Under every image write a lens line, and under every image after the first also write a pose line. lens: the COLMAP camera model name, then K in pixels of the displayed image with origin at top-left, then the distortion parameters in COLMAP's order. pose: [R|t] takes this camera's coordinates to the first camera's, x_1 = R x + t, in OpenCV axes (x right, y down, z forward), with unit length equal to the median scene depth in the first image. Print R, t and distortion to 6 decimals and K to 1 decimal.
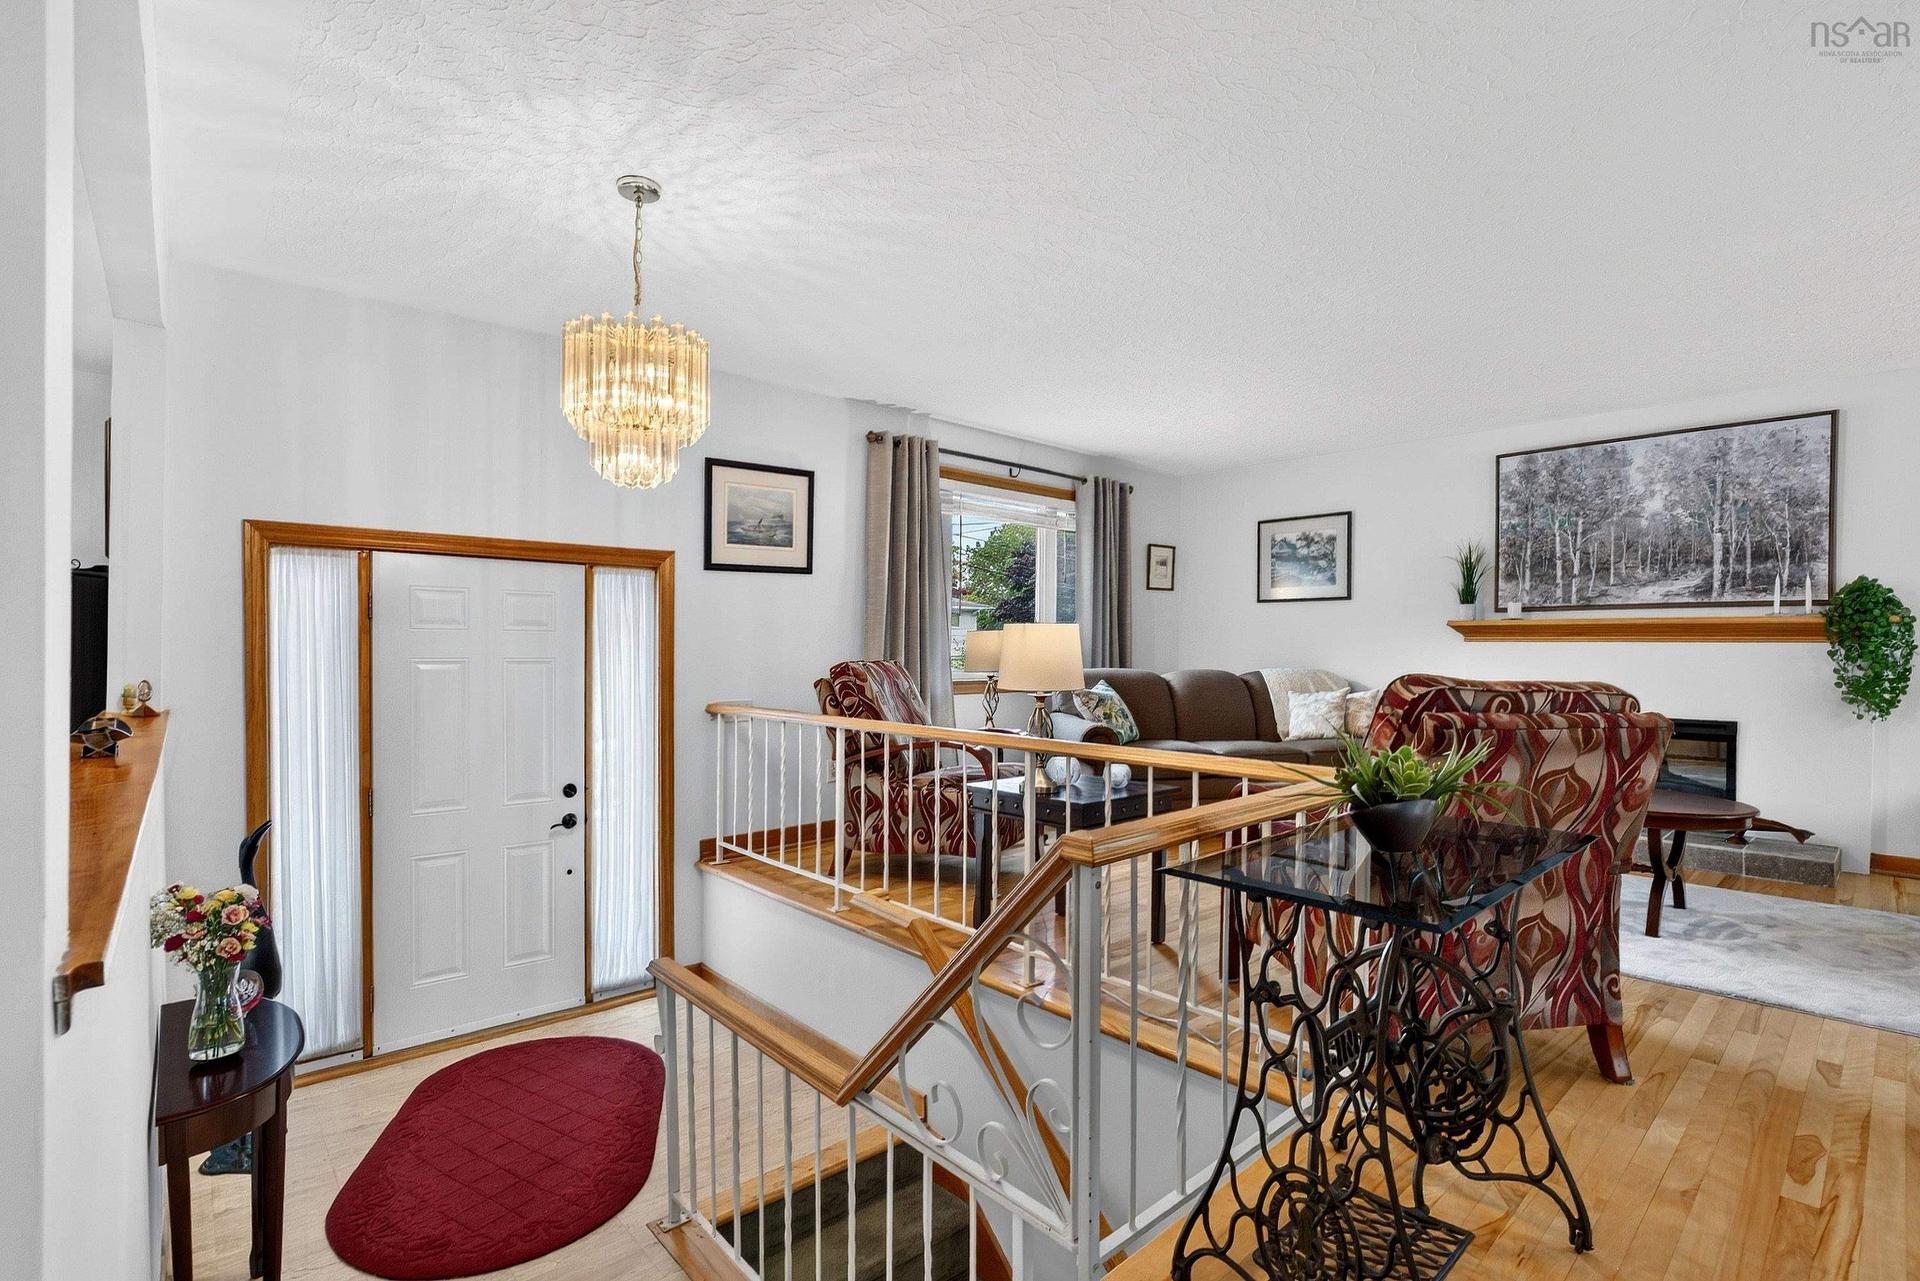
lens RADIAL K [[906.5, 0, 1010.6], [0, 906.5, 663.5], [0, 0, 1]] dist [-0.011192, -0.000044]
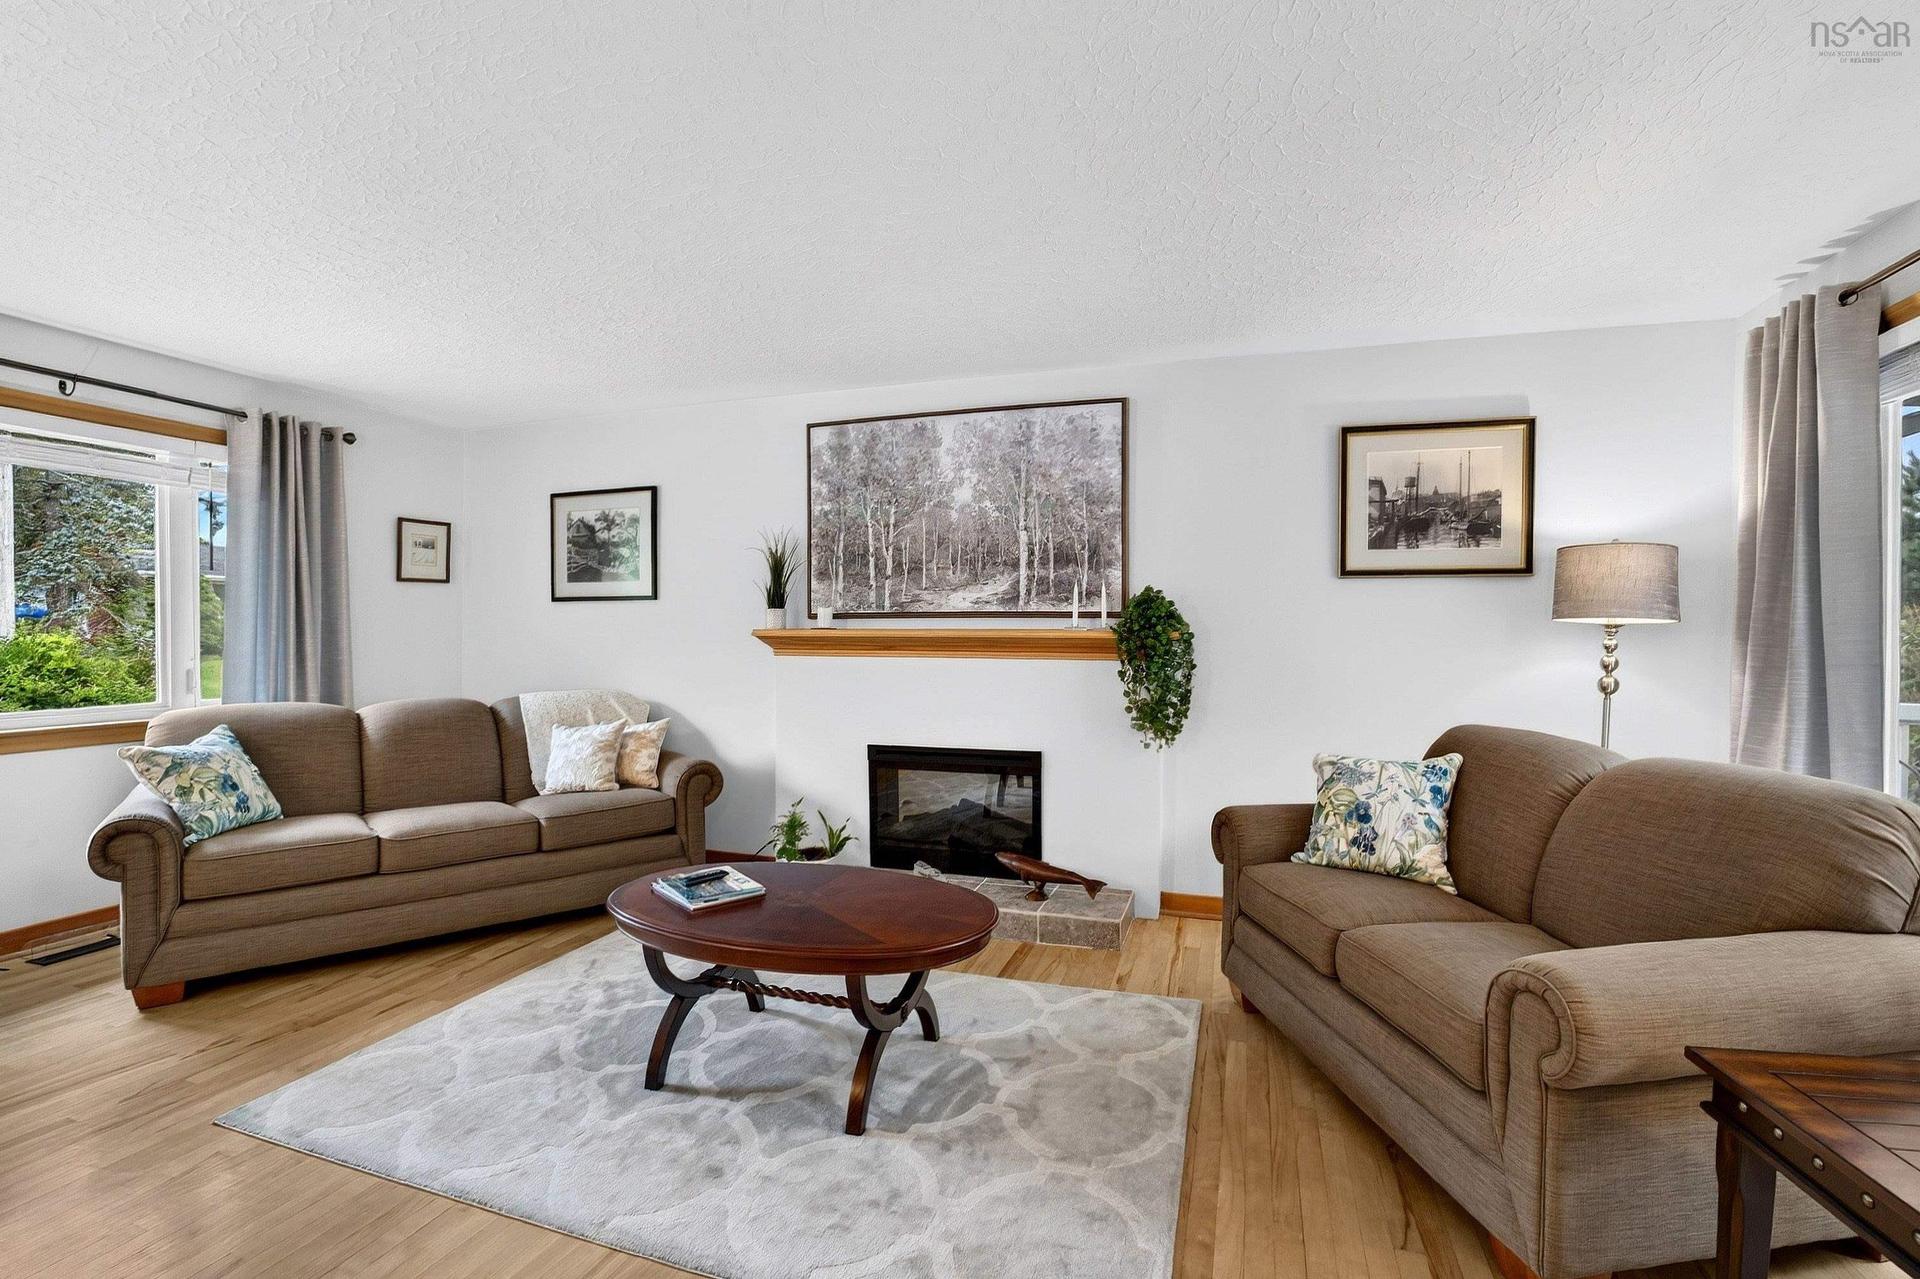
lens RADIAL K [[871.0, 0, 957.0], [0, 871.0, 651.7], [0, 0, 1]] dist [-0.069492, 0.016819]
pose [[0.893075, -0.013300, 0.449712, 0.357436], [0.011624, 0.999911, 0.006488, -0.036391], [-0.449758, -0.000567, 0.893150, 0.290979]]
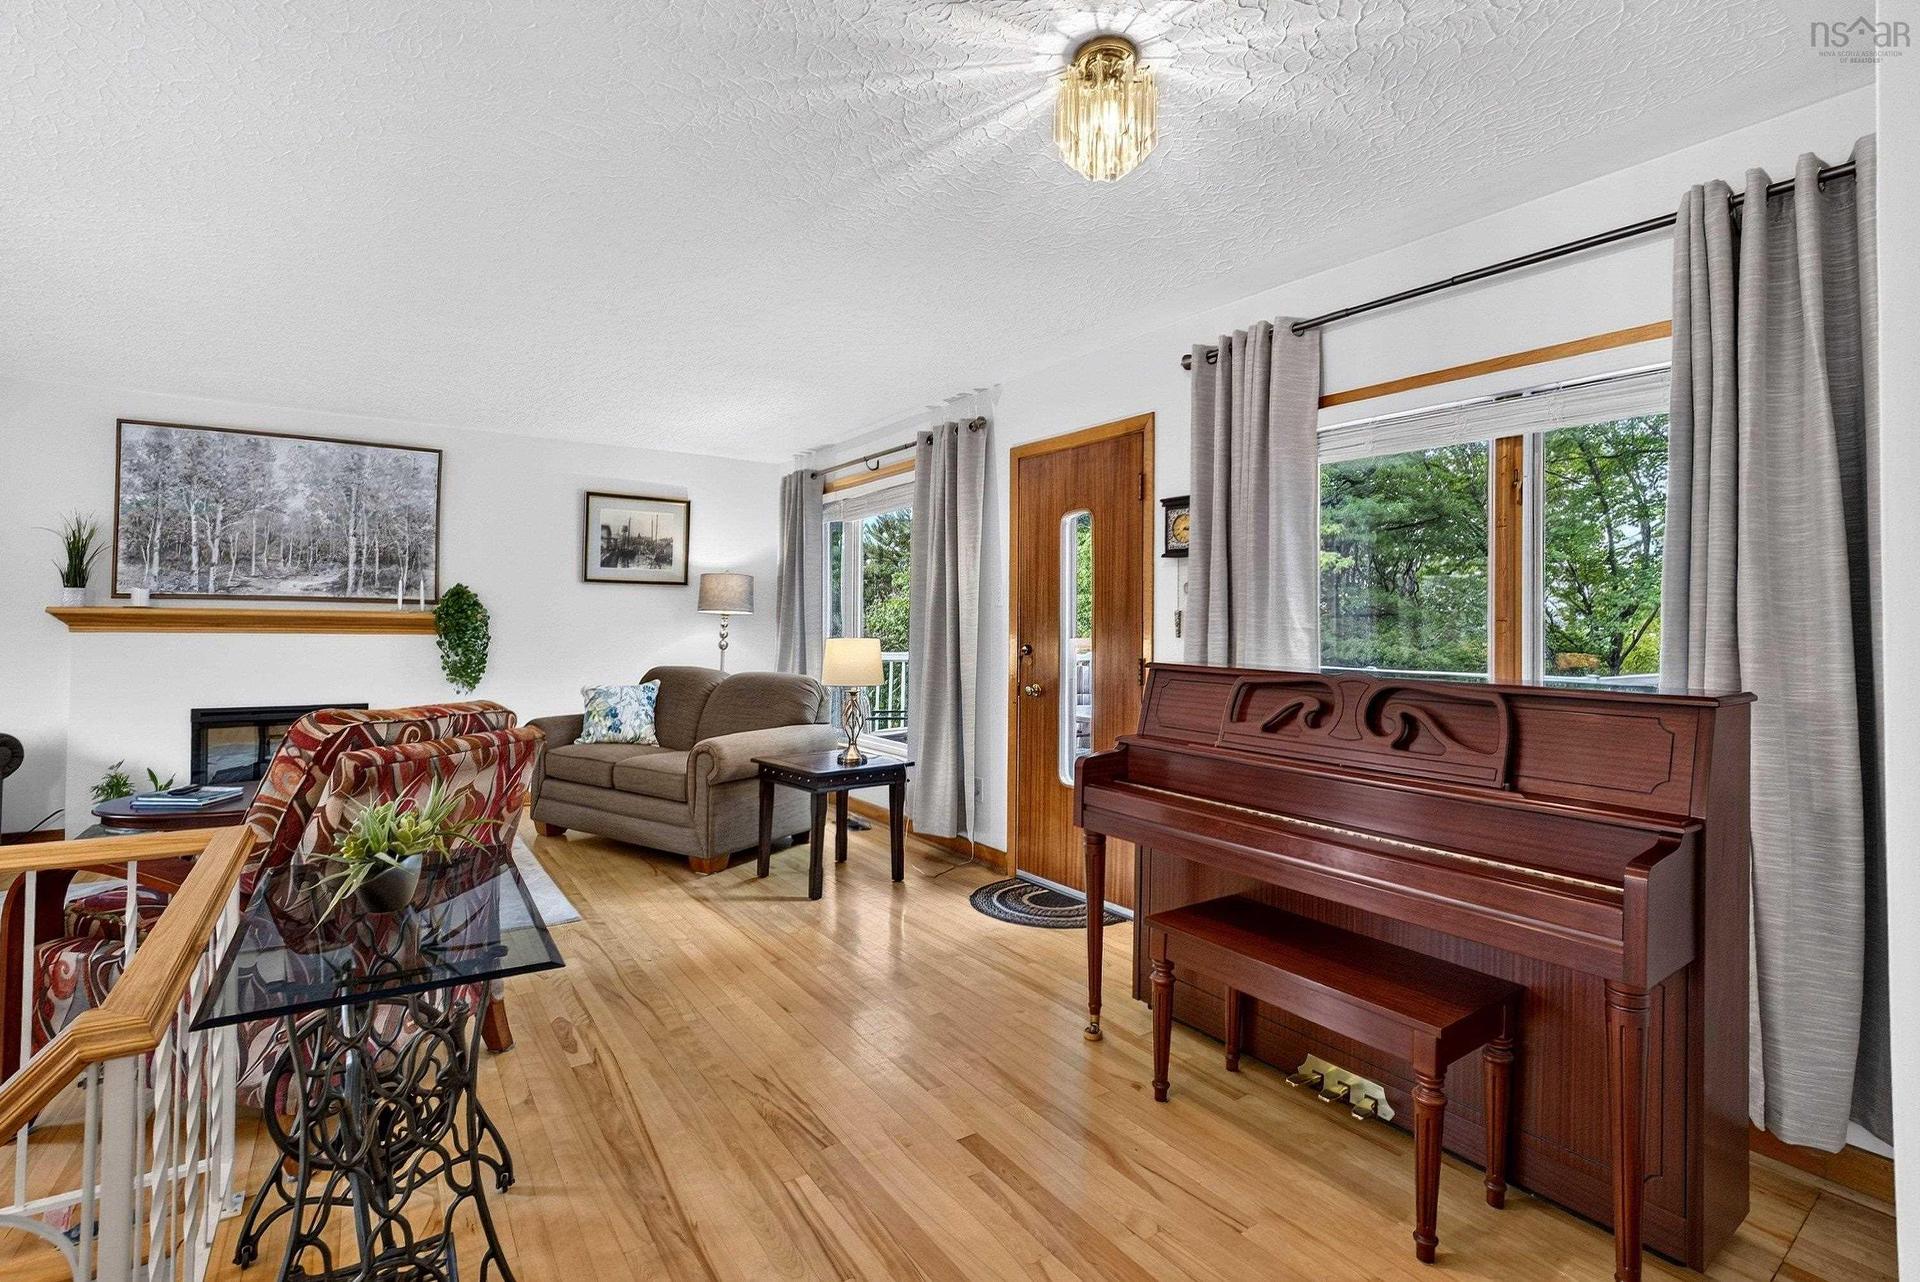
lens RADIAL K [[882.6, 0, 946.7], [0, 882.6, 606.5], [0, 0, 1]] dist [-0.062032, 0.019395]
pose [[0.189713, 0.017436, 0.981685, -0.127419], [0.008760, 0.999772, -0.019450, -0.030247], [-0.981801, 0.012289, 0.189517, 0.068007]]
